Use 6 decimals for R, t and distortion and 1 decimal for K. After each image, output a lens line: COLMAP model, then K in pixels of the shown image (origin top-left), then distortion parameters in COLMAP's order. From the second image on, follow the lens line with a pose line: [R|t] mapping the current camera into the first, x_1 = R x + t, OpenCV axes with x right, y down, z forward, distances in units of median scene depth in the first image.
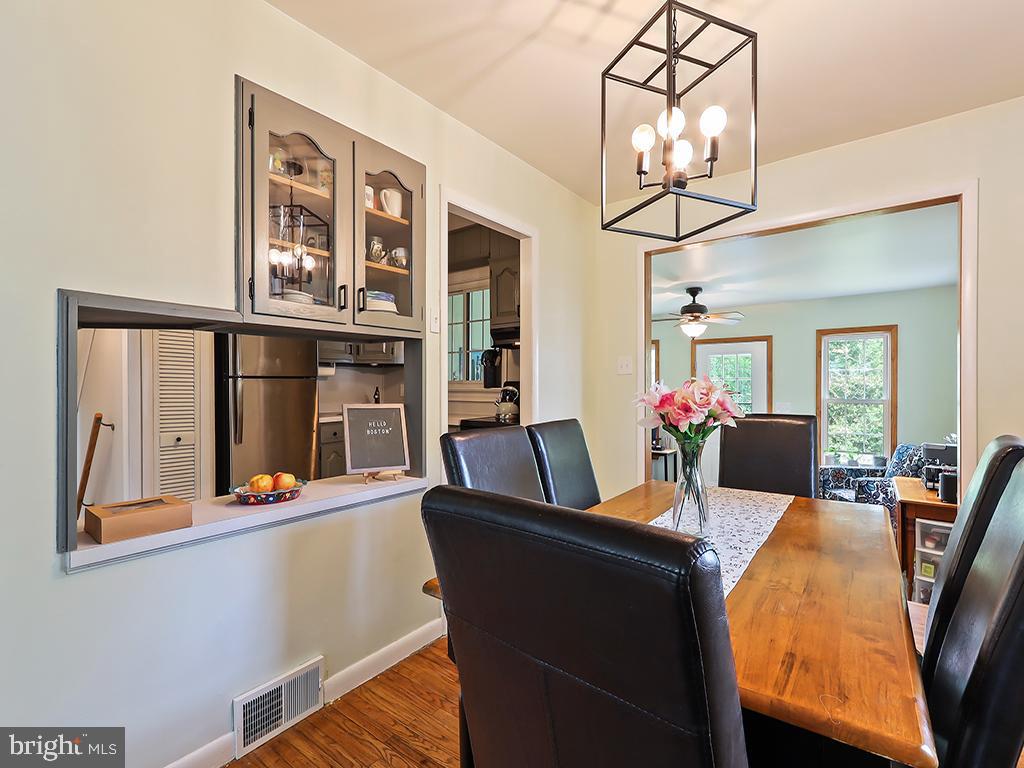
lens RADIAL K [[478.1, 0, 511.8], [0, 478.1, 386.9], [0, 0, 1]] dist [-0.000415, 0.002907]
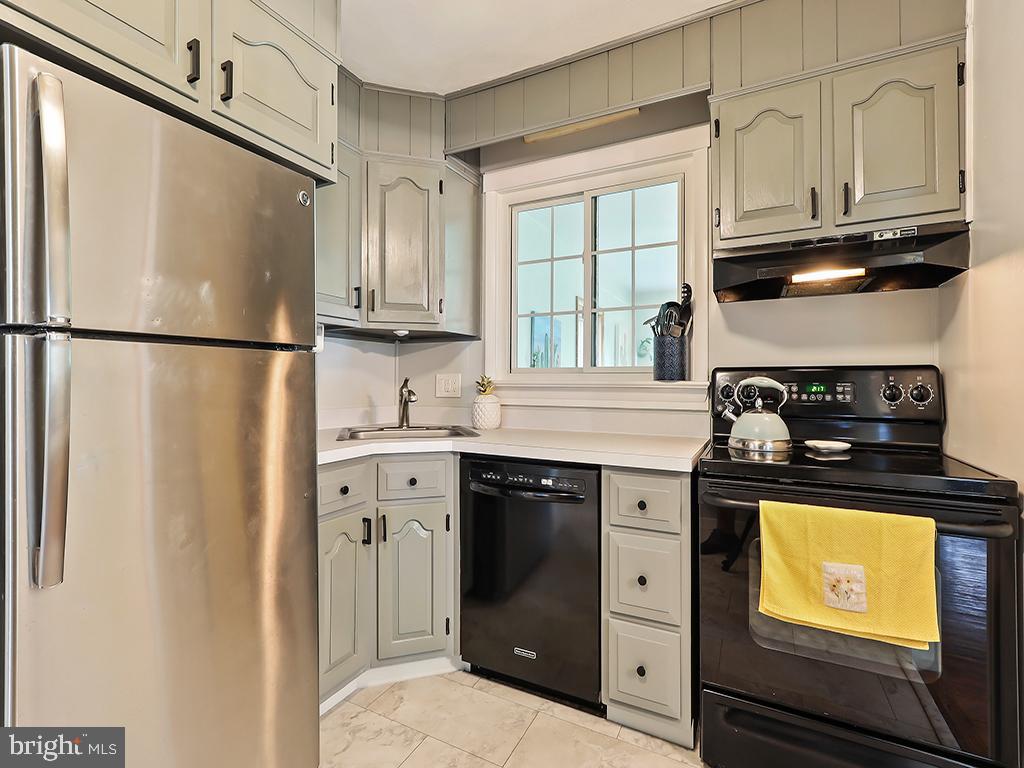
lens RADIAL K [[478.1, 0, 509.9], [0, 478.1, 379.3], [0, 0, 1]] dist [-0.000415, 0.002907]
pose [[0.985612, 0.007528, 0.168857, -0.301516], [-0.005759, 0.999923, -0.010965, 0.006664], [-0.168927, 0.009835, 0.985580, 0.573554]]
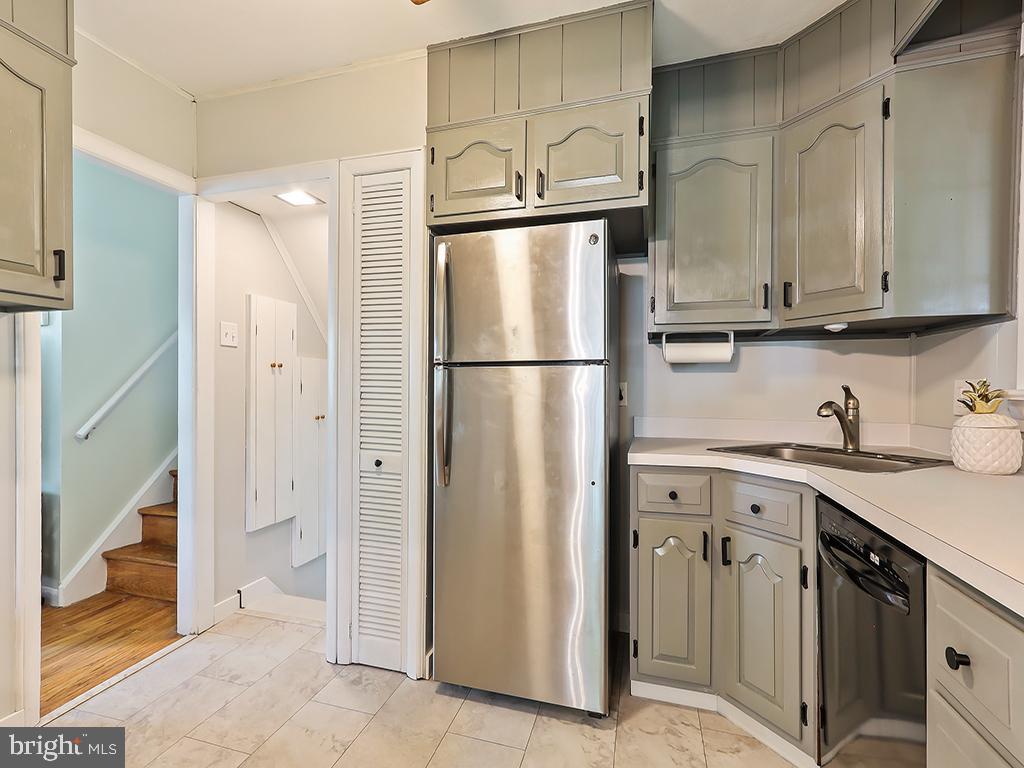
lens RADIAL K [[478.1, 0, 512.2], [0, 478.1, 389.8], [0, 0, 1]] dist [-0.000415, 0.002907]
pose [[0.355999, 0.013277, -0.934392, -0.025995], [-0.011003, 0.999889, 0.010015, 0.002197], [0.934422, 0.006716, 0.356105, 0.719442]]
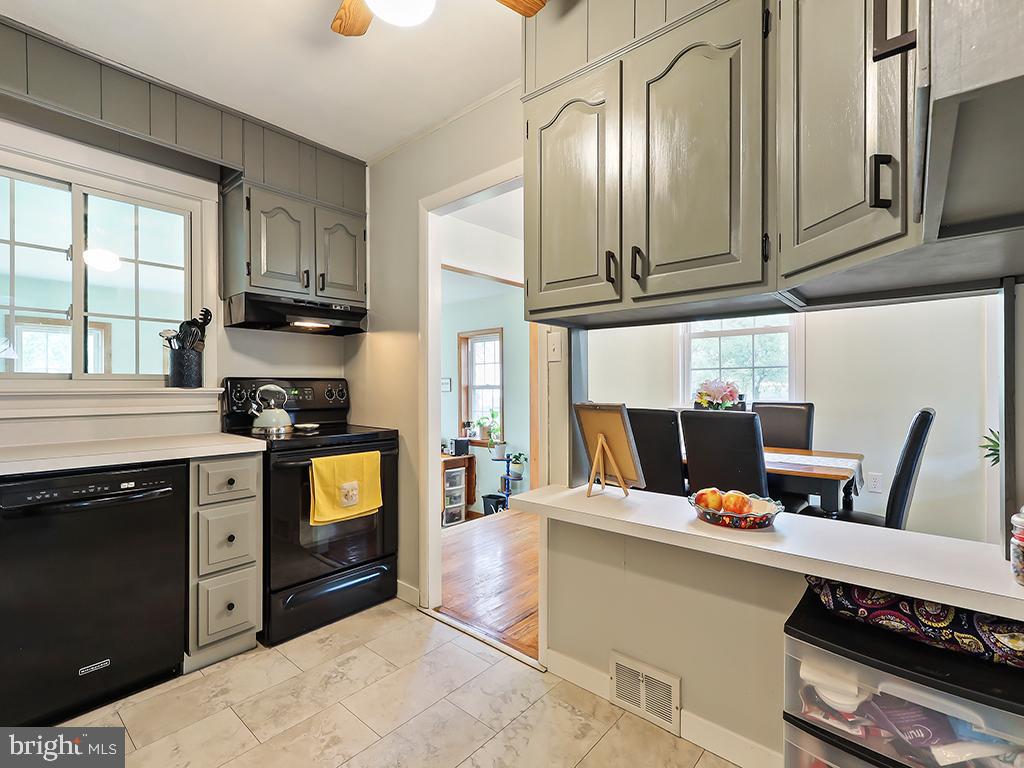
lens RADIAL K [[478.1, 0, 494.3], [0, 478.1, 386.9], [0, 0, 1]] dist [-0.000415, 0.002907]
pose [[0.089686, 0.003955, 0.995962, -0.612783], [0.006681, 0.999967, -0.004572, 0.006400], [-0.995948, 0.007064, 0.089657, 0.609407]]
